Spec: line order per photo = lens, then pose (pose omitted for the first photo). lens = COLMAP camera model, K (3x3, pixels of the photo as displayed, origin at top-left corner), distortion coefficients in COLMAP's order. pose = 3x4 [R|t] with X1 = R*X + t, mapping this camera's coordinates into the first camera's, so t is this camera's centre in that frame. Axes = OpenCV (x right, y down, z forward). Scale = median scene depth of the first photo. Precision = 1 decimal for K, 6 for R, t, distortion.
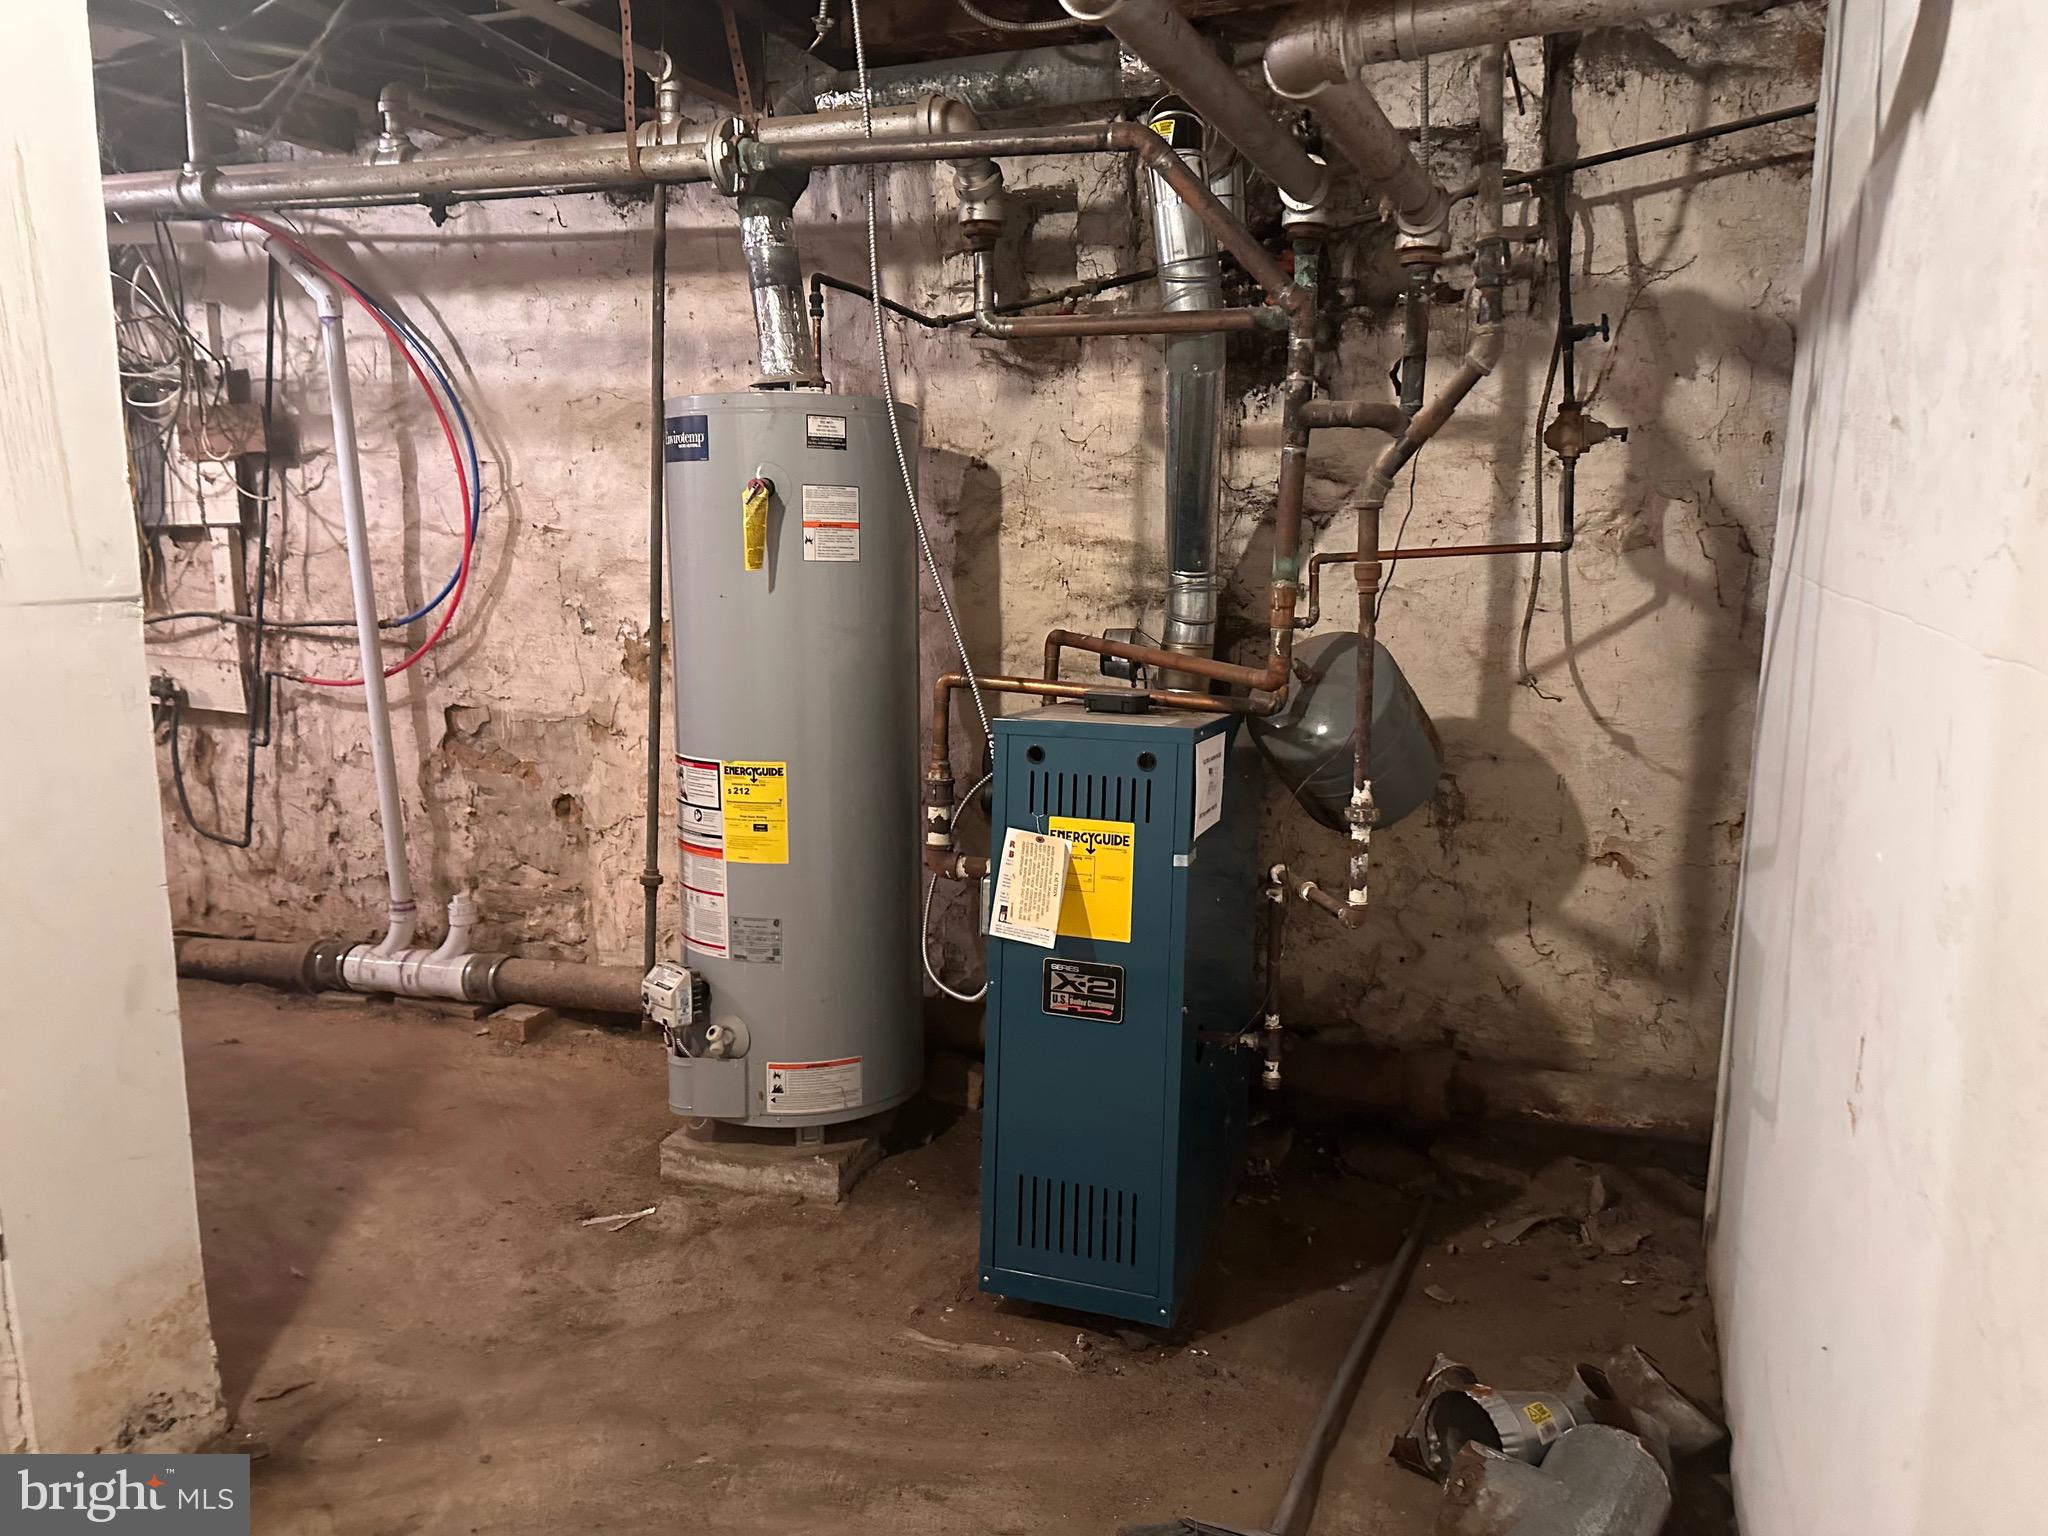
lens RADIAL K [[1392.0, 0, 1033.3], [0, 1392.0, 780.6], [0, 0, 1]] dist [-0.000528, -0.016735]
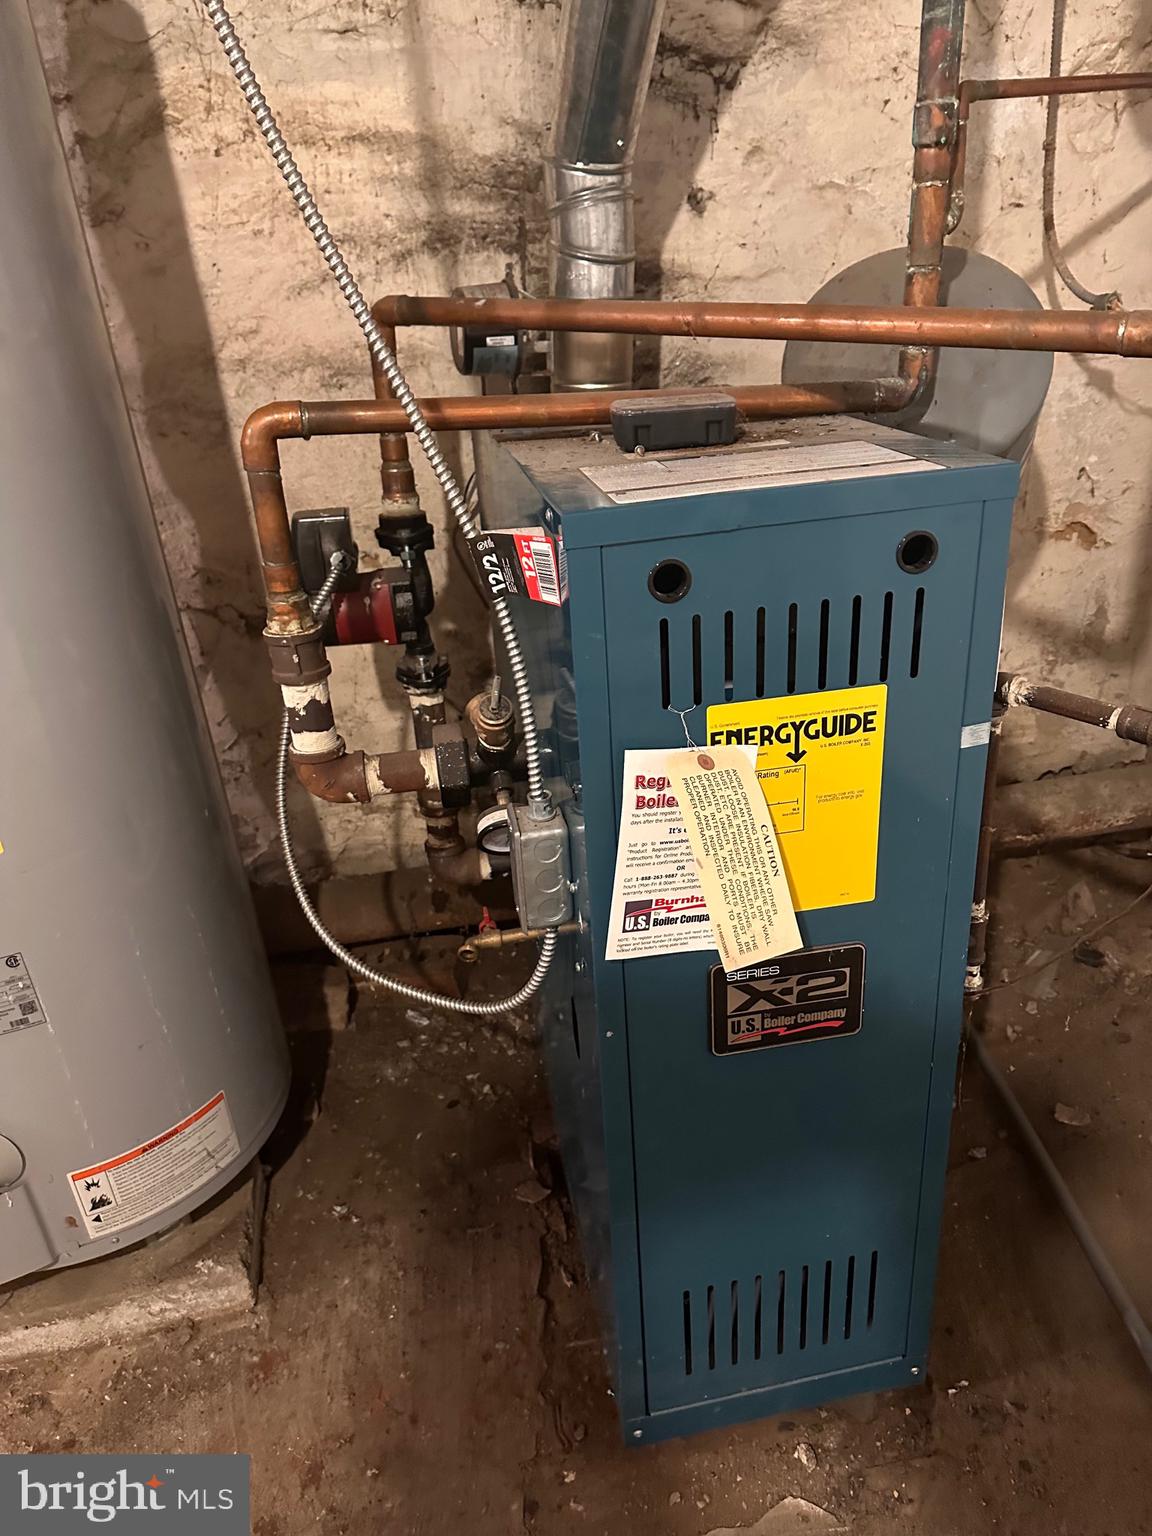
lens RADIAL K [[1044.0, 0, 567.4], [0, 1044.0, 762.1], [0, 0, 1]] dist [-0.000528, -0.016735]
pose [[0.868725, -0.278304, 0.409711, -0.141012], [0.145605, 0.934155, 0.325812, -0.061365], [-0.473409, -0.223385, 0.852047, 0.580717]]
